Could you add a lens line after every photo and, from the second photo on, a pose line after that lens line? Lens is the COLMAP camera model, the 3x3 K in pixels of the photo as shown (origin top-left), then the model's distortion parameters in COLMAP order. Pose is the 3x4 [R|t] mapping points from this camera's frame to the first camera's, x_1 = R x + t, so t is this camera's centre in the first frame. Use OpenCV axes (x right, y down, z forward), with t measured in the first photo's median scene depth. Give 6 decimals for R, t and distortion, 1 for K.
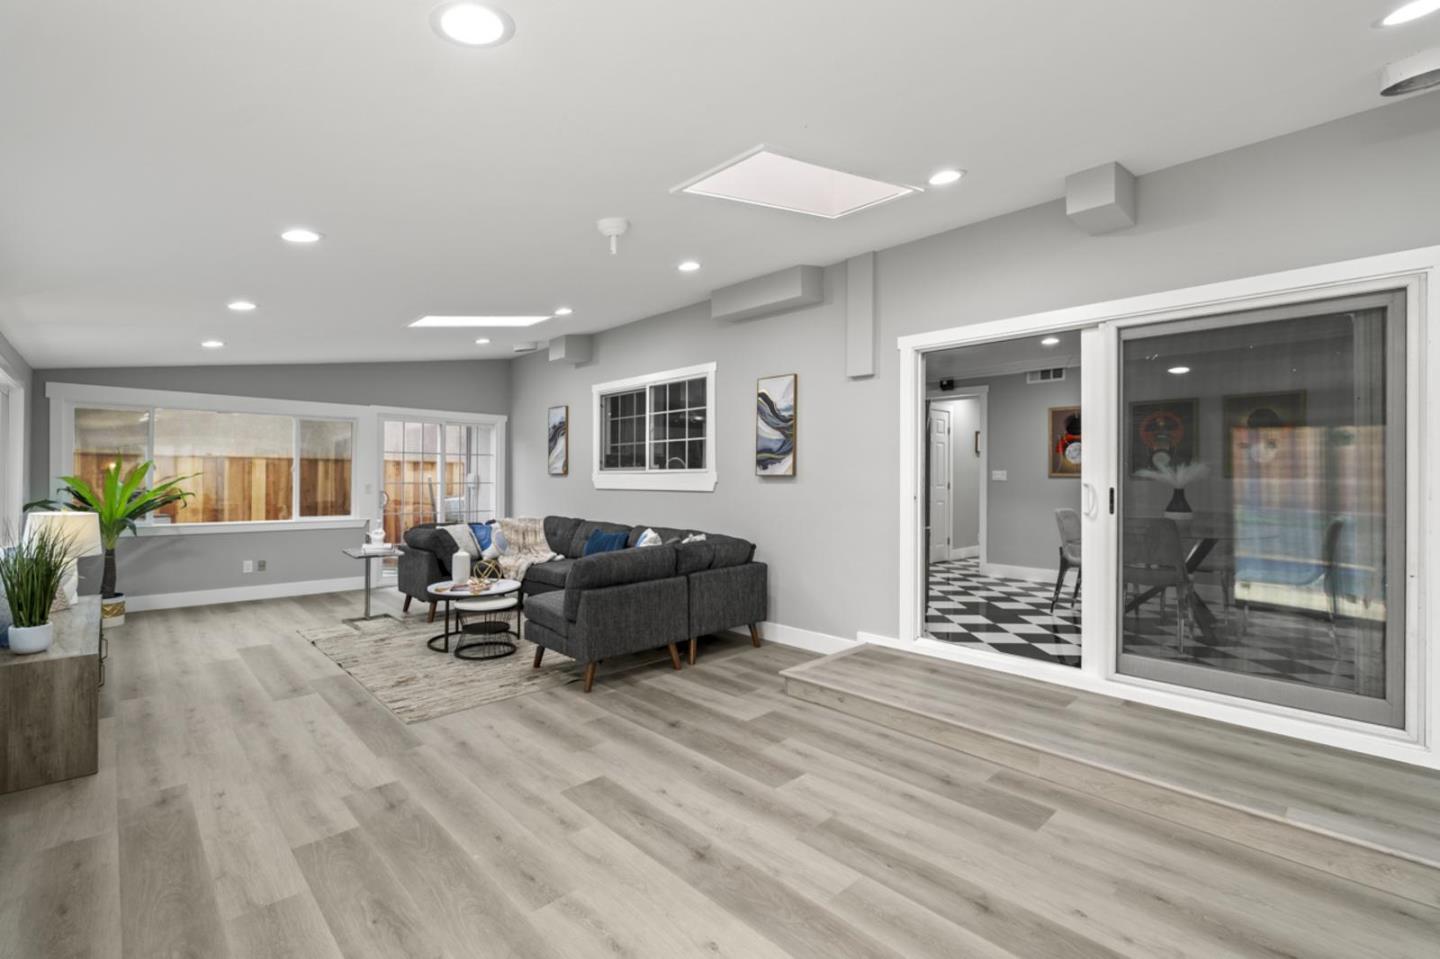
lens RADIAL K [[653.2, 0, 718.2], [0, 653.2, 483.9], [0, 0, 1]] dist [-0.003562, -0.000287]
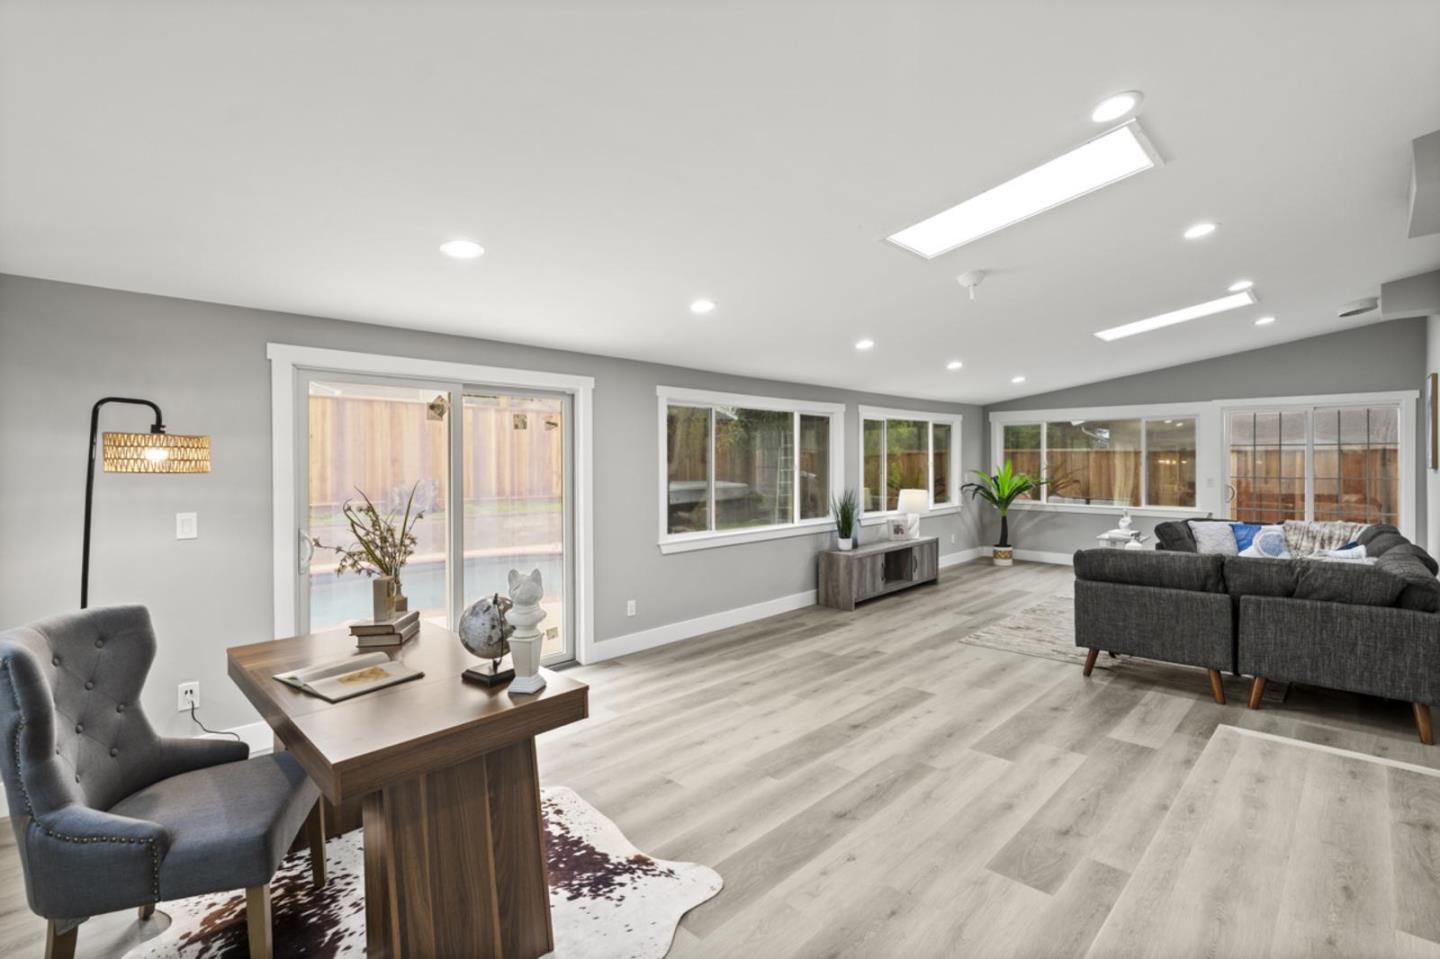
lens RADIAL K [[653.2, 0, 718.2], [0, 653.2, 483.9], [0, 0, 1]] dist [-0.003562, -0.000287]
pose [[0.032988, 0.028390, -0.999052, 1.069684], [-0.009867, 0.999557, 0.028078, -0.025564], [0.999407, 0.008931, 0.033253, 0.453084]]
